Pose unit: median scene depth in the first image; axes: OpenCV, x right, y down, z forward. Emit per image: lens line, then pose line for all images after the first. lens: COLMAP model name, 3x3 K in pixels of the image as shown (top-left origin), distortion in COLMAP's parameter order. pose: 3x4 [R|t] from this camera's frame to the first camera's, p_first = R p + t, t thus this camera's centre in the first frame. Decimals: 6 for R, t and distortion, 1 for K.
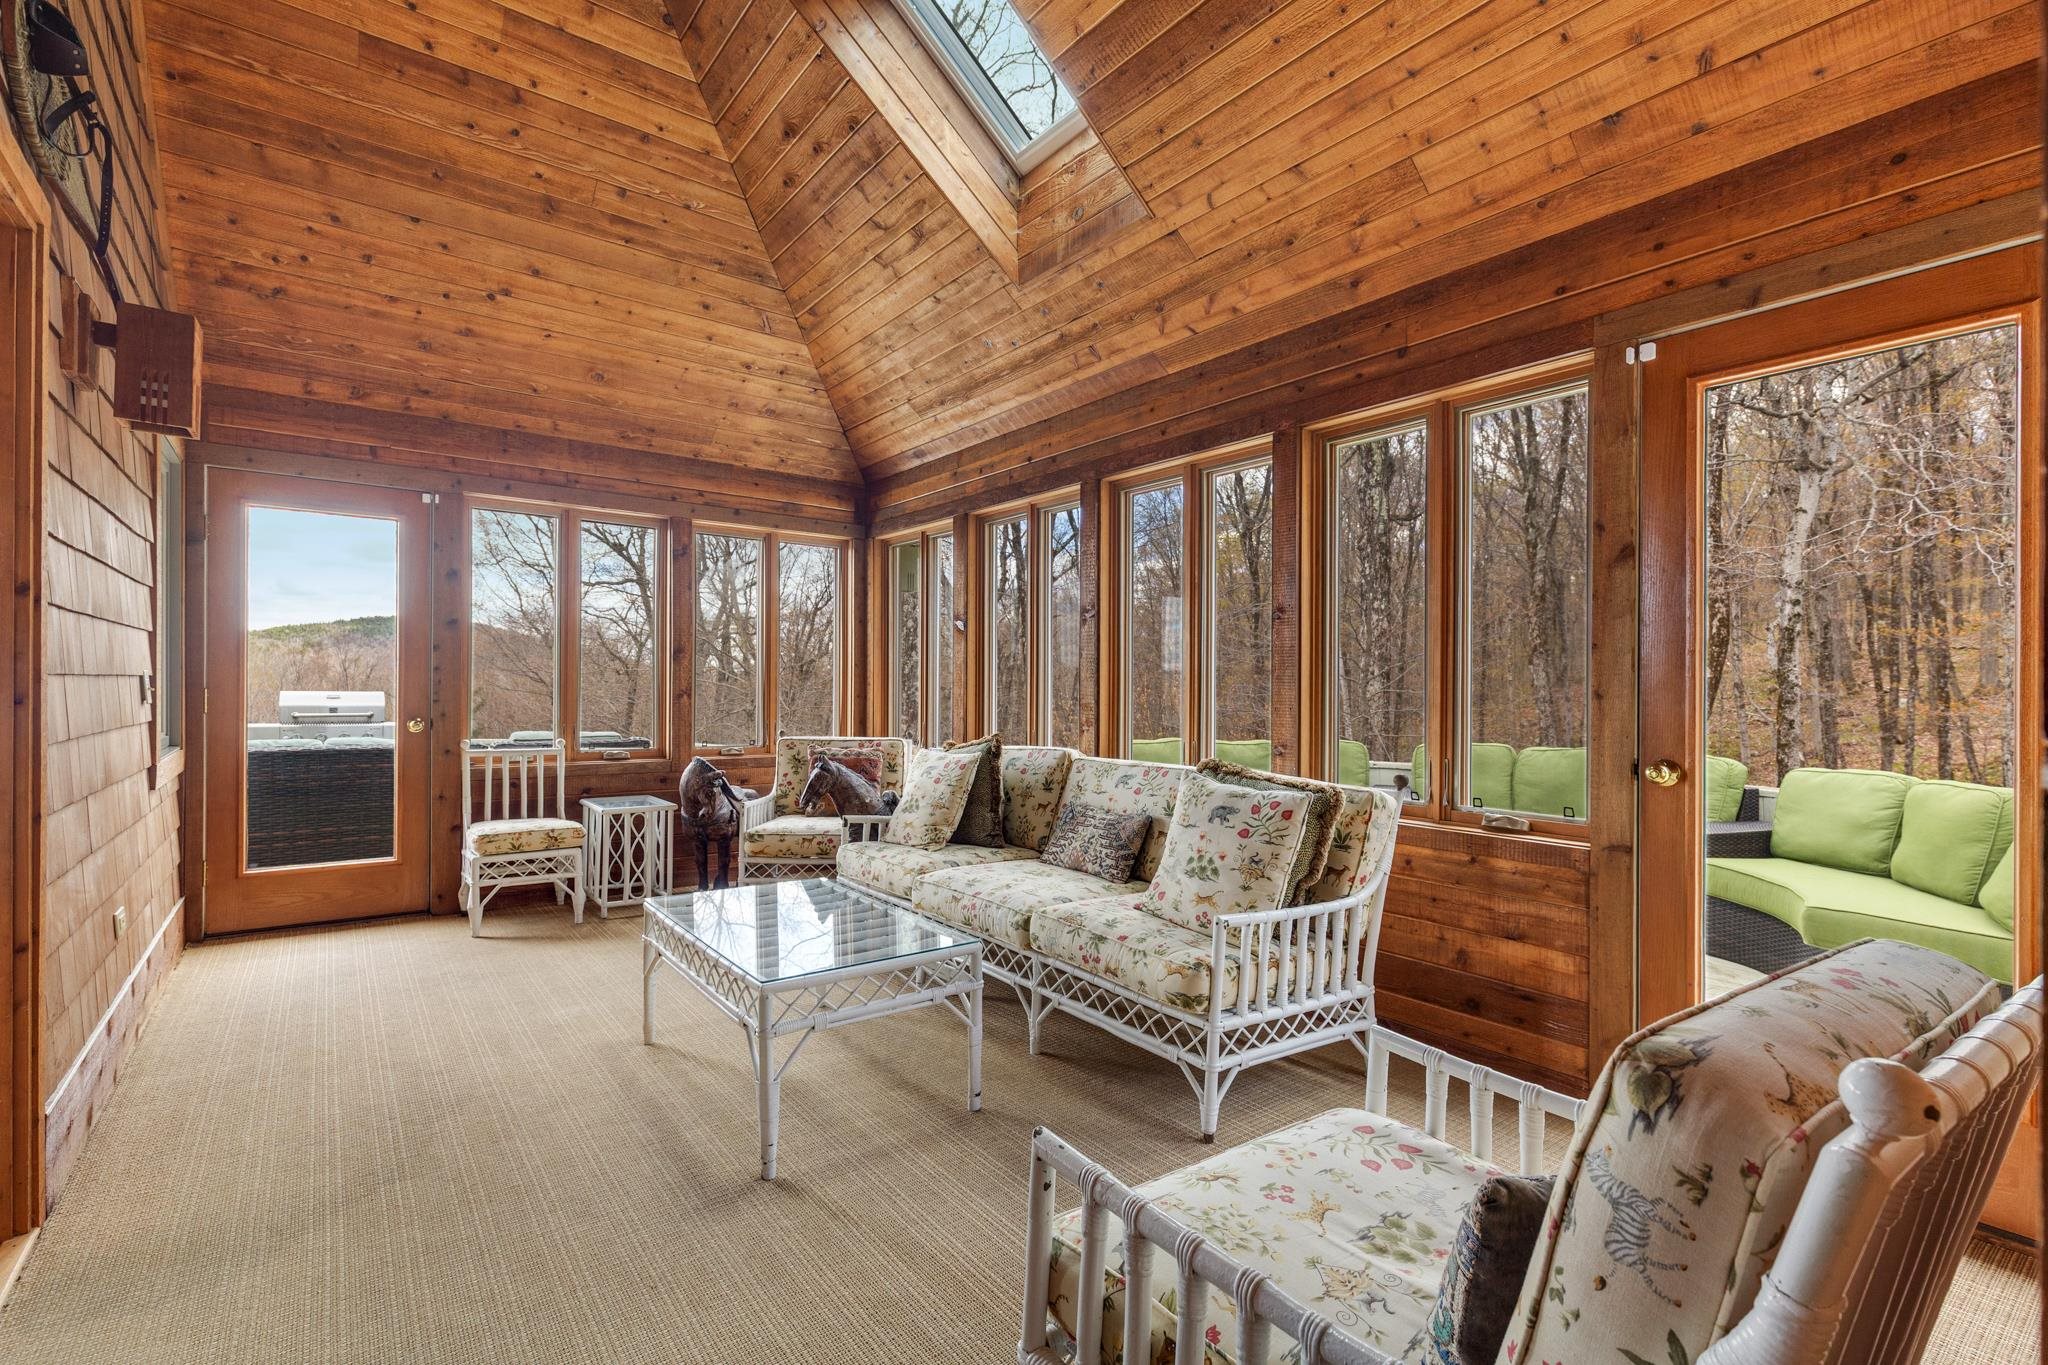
lens RADIAL K [[934.5, 0, 1026.7], [0, 934.5, 681.9], [0, 0, 1]] dist [0.001265, 0.000482]
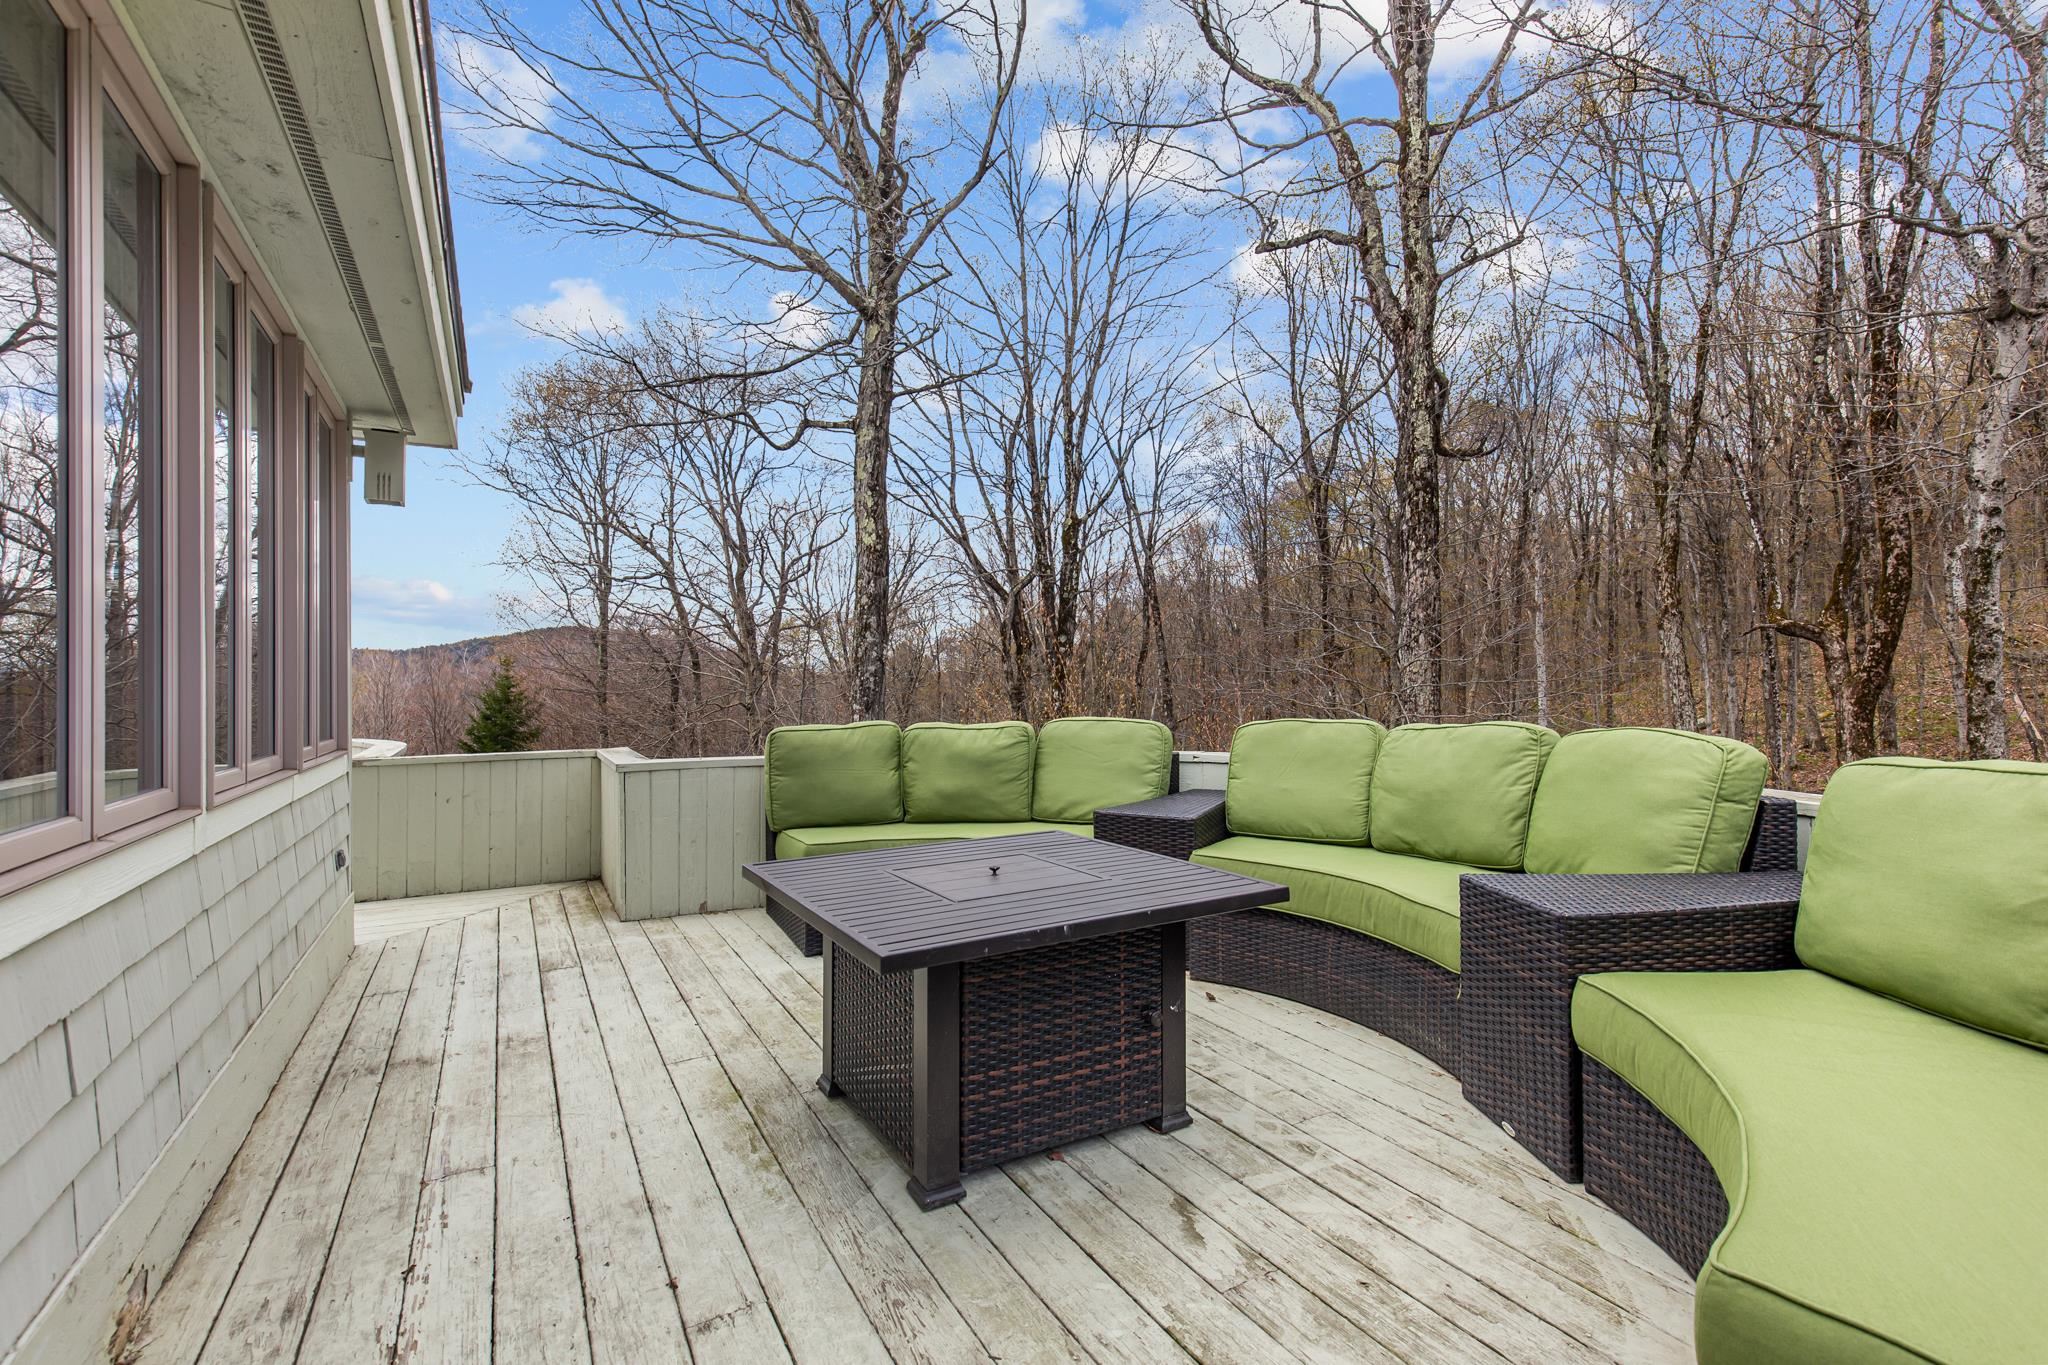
lens RADIAL K [[934.5, 0, 1026.7], [0, 934.5, 681.9], [0, 0, 1]] dist [0.001265, 0.000482]
pose [[0.990167, -0.024977, -0.137644, 0.204481], [0.025994, 0.999646, 0.005593, 0.018497], [0.137455, -0.009116, 0.990466, 0.212462]]
